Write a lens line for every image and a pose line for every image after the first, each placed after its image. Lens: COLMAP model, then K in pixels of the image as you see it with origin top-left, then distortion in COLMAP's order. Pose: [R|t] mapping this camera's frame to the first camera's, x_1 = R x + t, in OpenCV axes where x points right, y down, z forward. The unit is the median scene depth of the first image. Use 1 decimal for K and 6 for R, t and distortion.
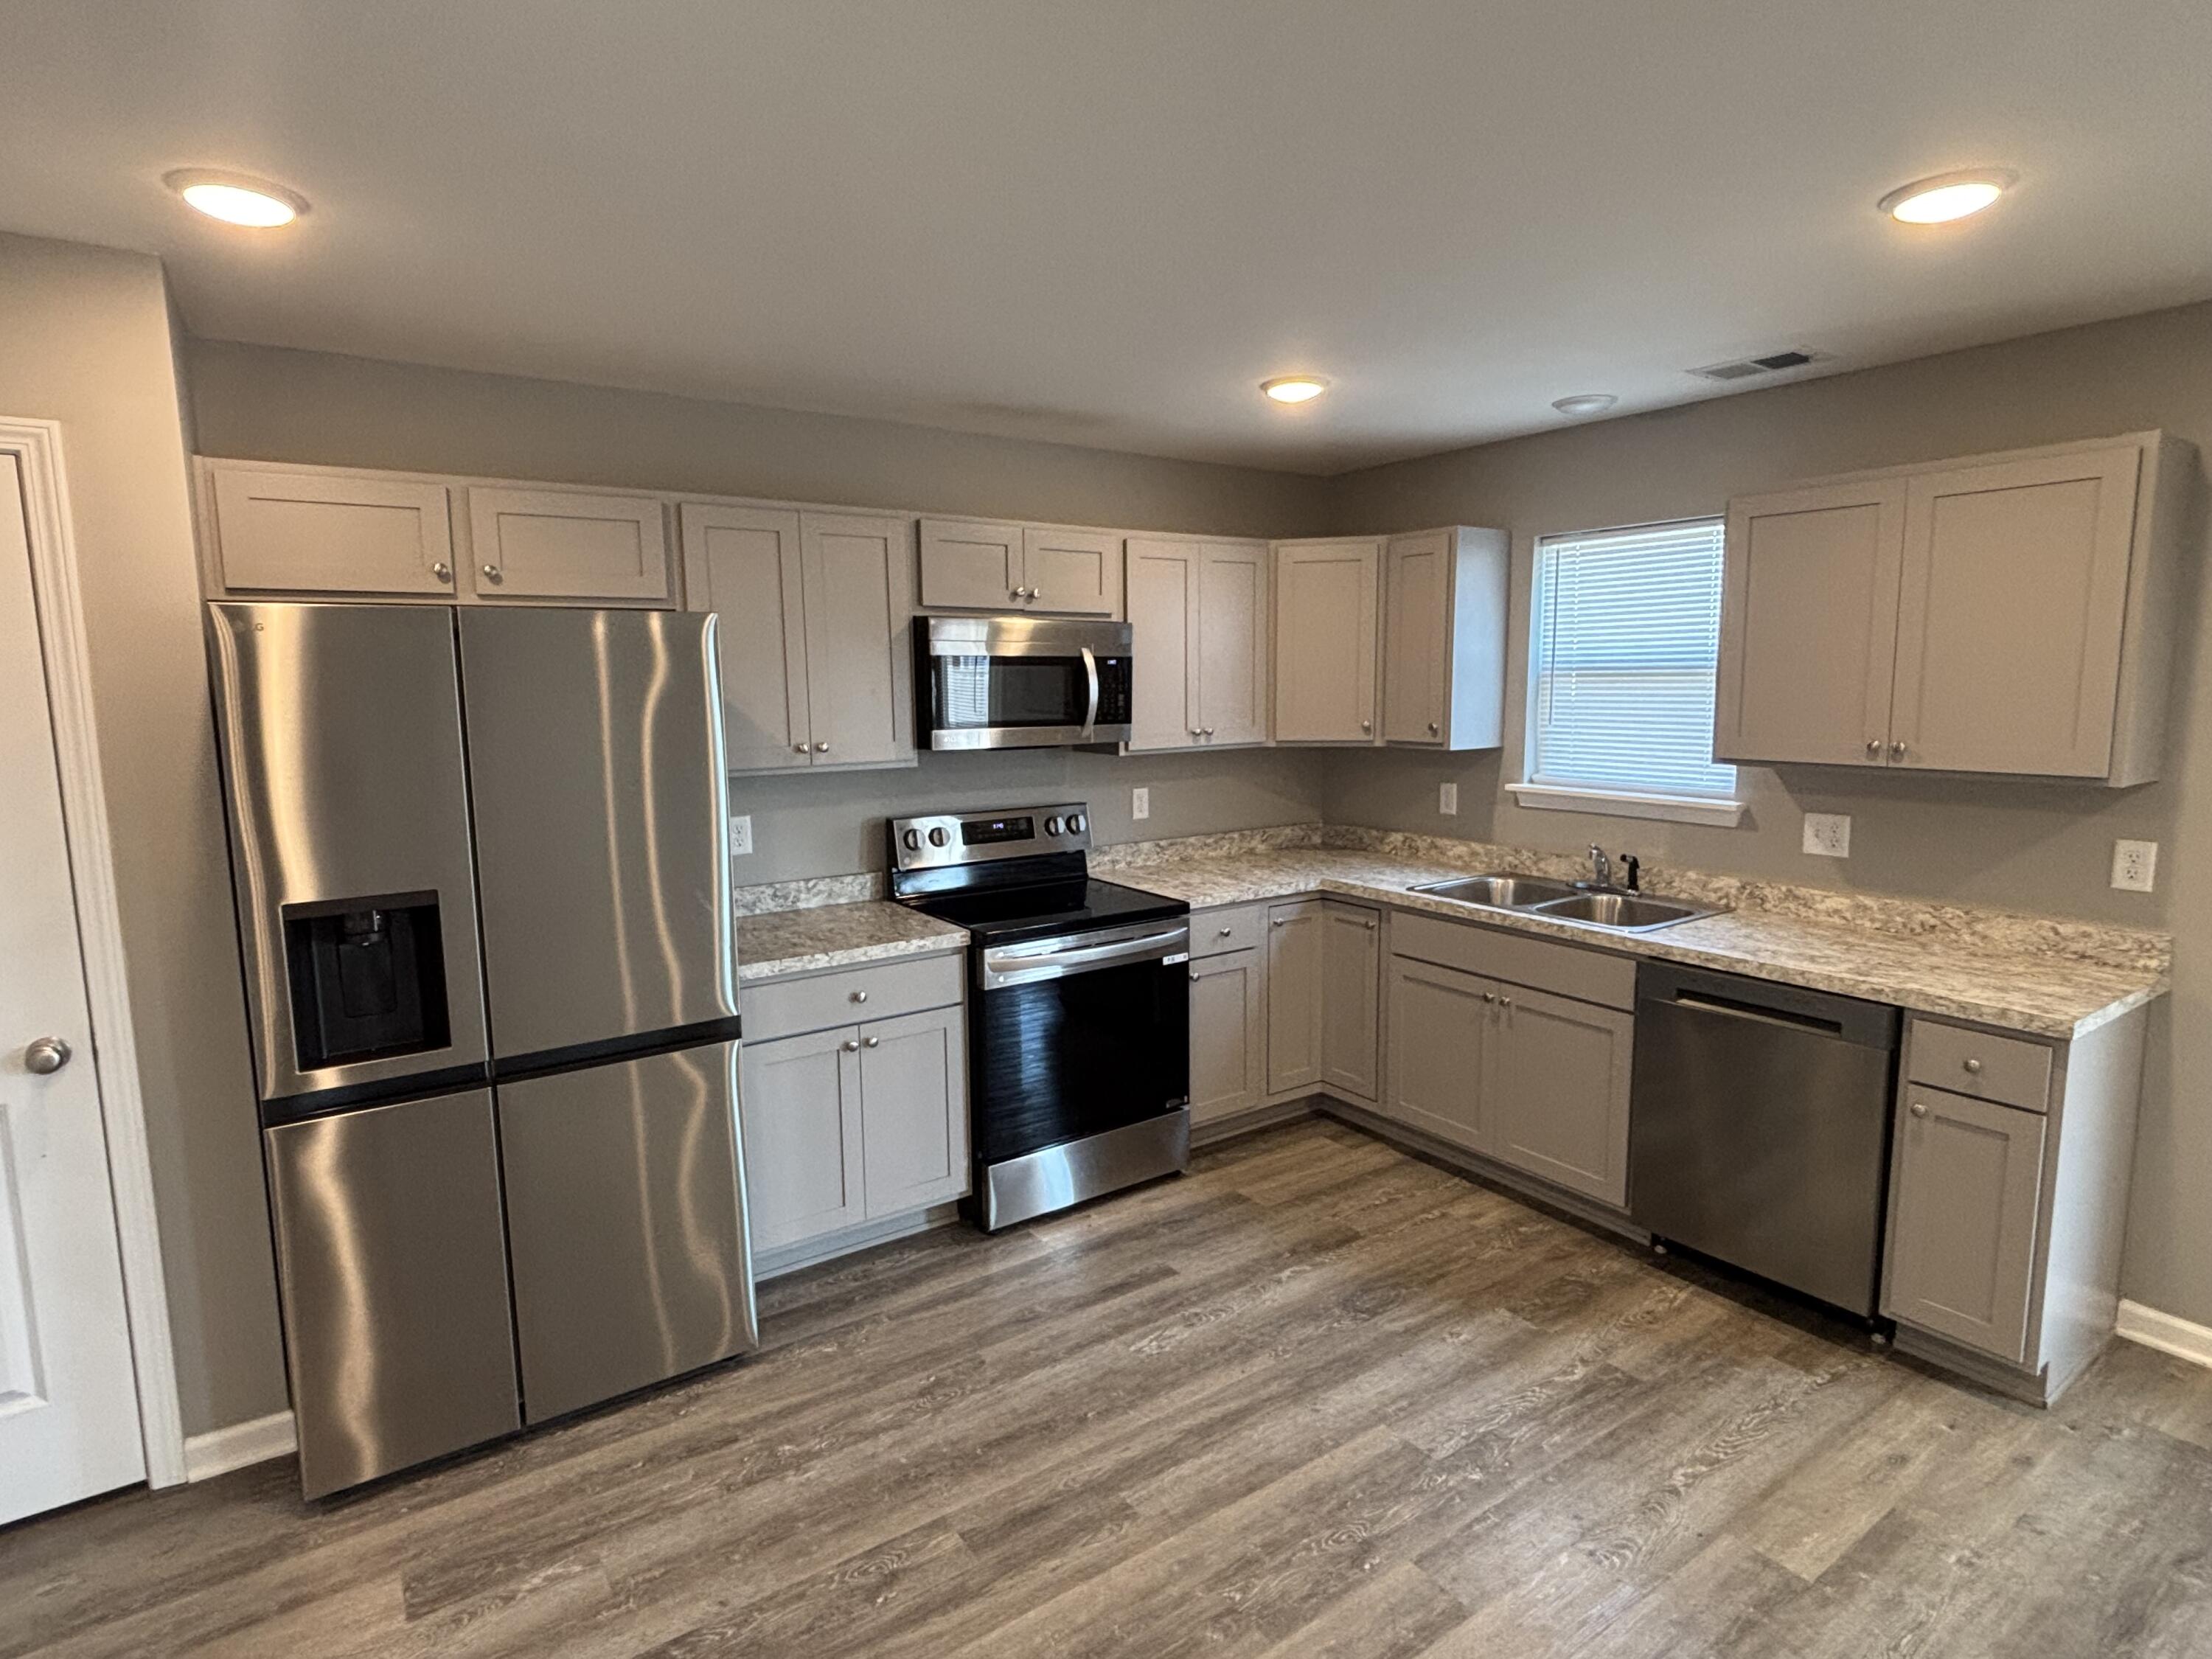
lens RADIAL K [[1153.3, 0, 1106.0], [0, 1153.3, 829.5], [0, 0, 1]] dist [-0.002719, -0.000695]
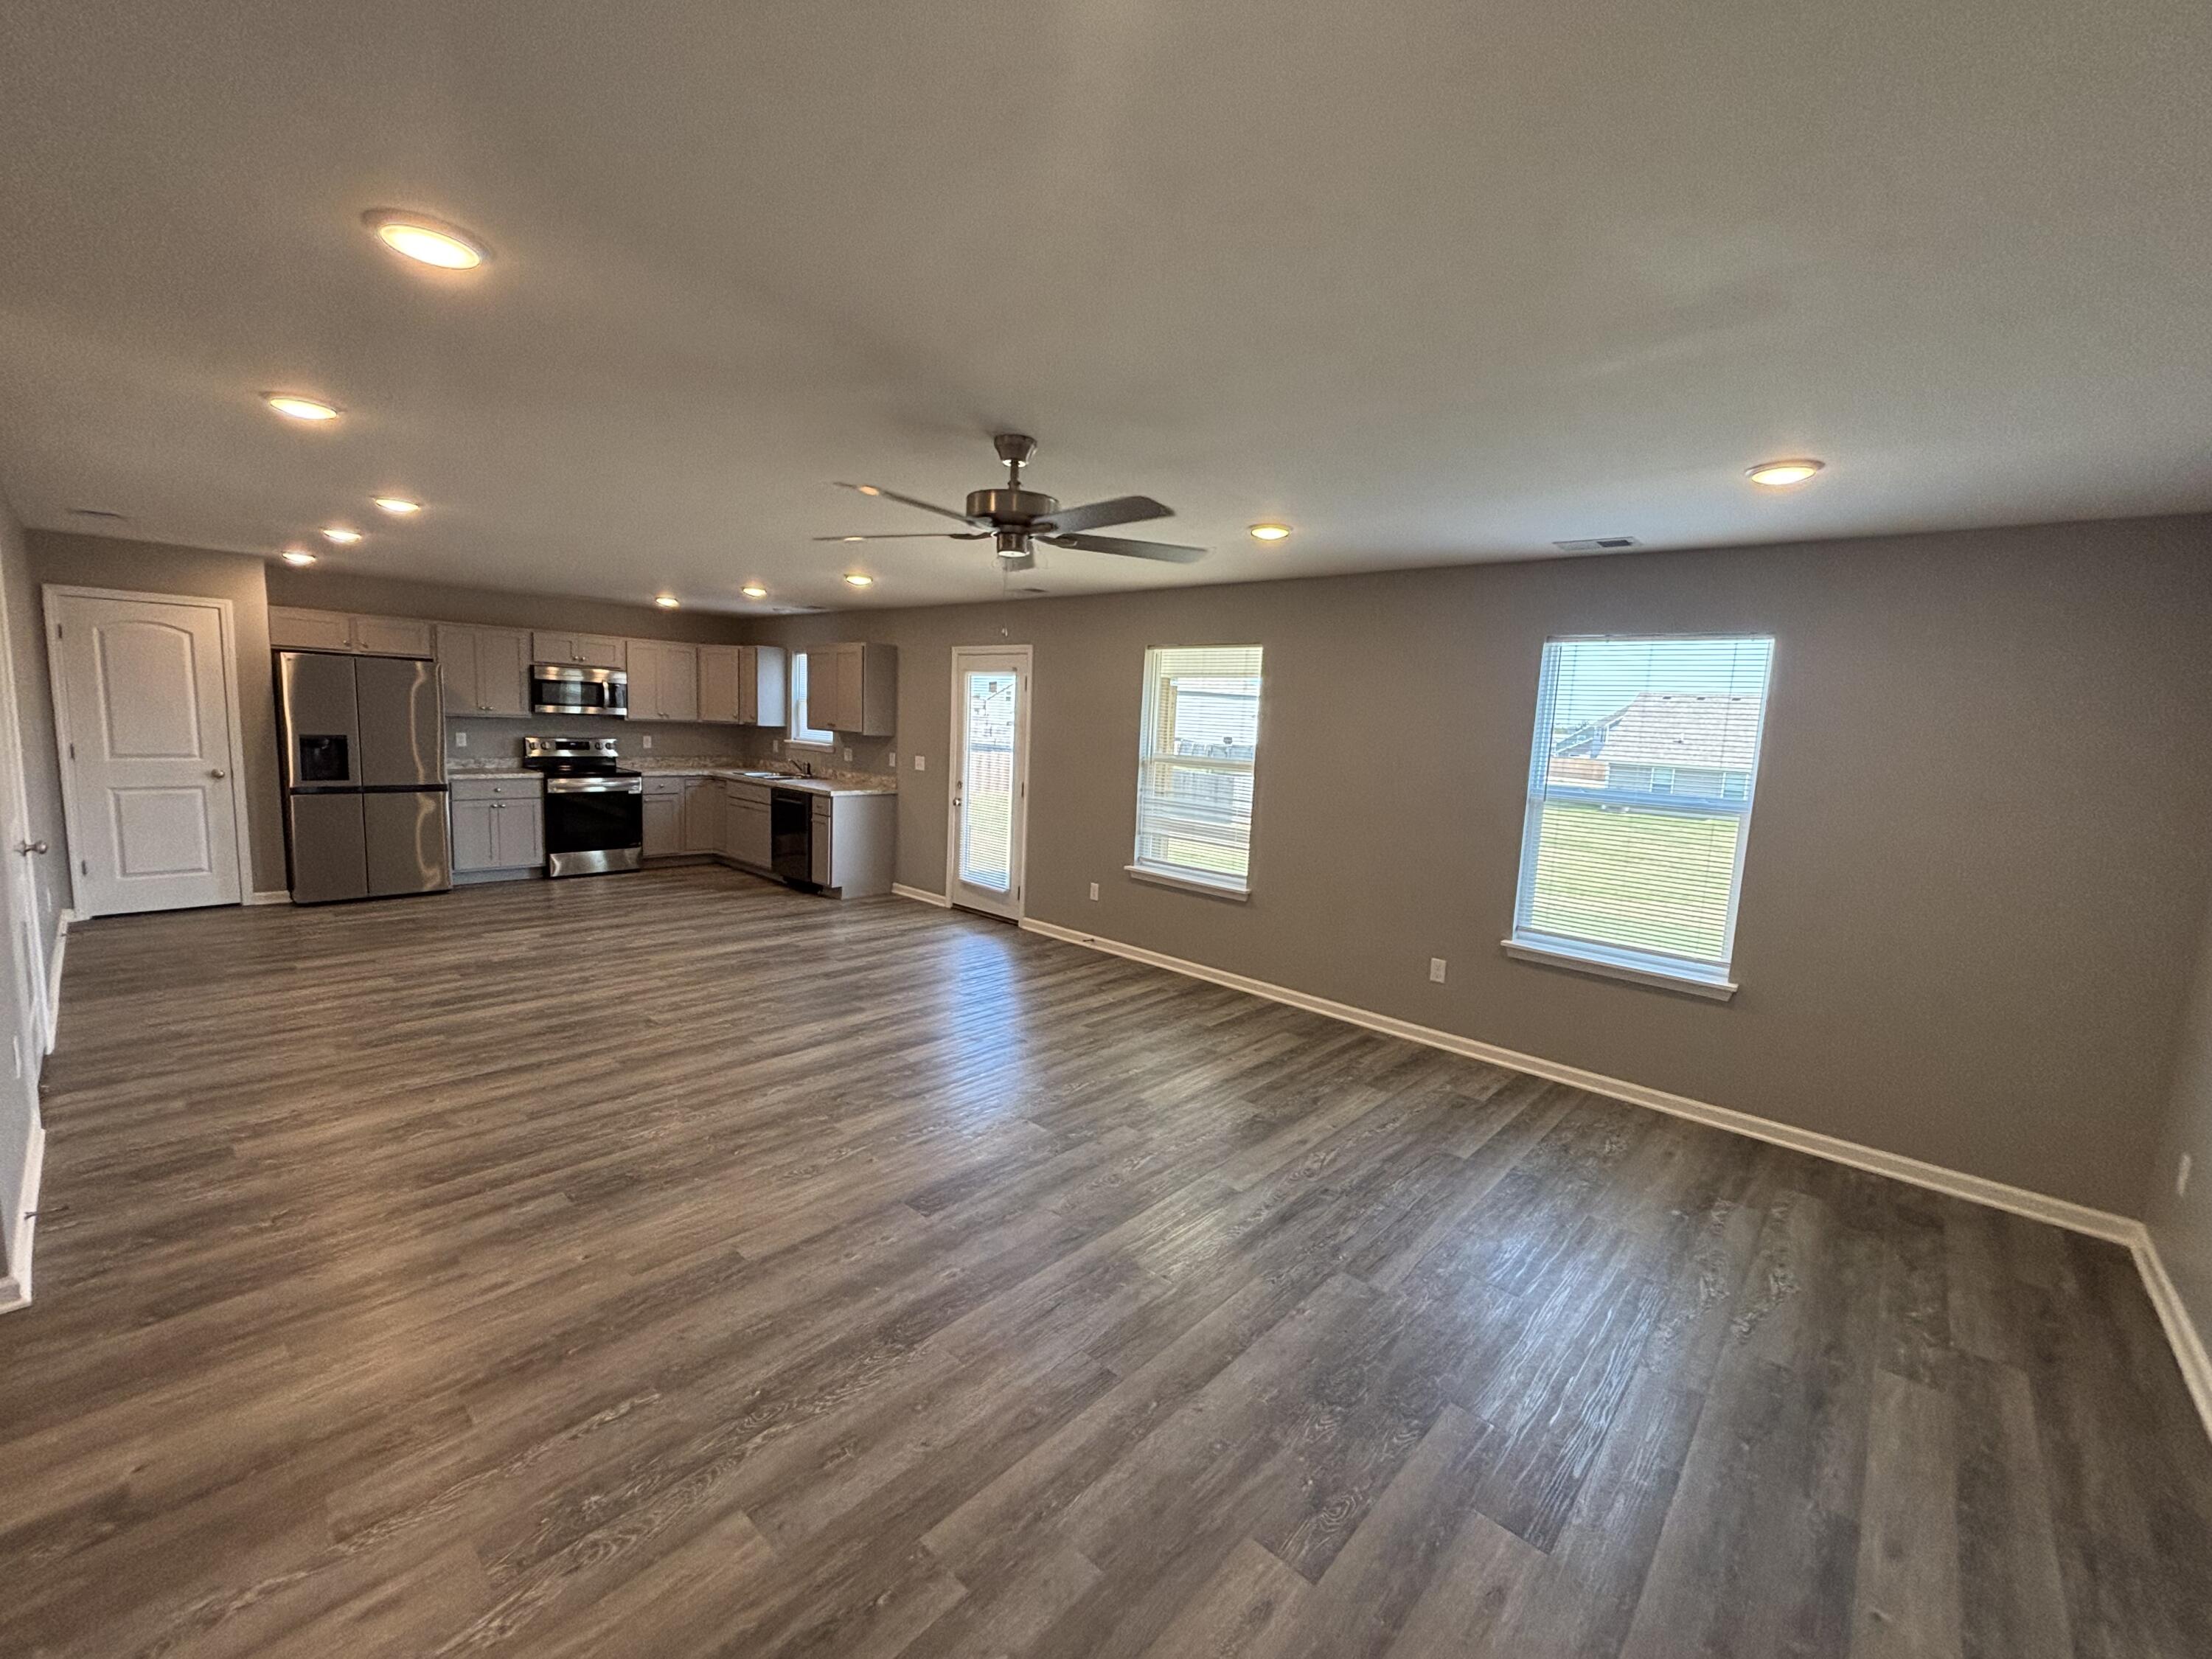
lens RADIAL K [[896.7, 0, 1106.0], [0, 896.7, 829.5], [0, 0, 1]] dist [-0.000896, -0.000115]
pose [[0.972702, 0.026583, 0.230529, 0.745492], [-0.026866, 0.999637, -0.001910, 0.195197], [-0.230496, -0.004335, 0.973064, -1.550468]]
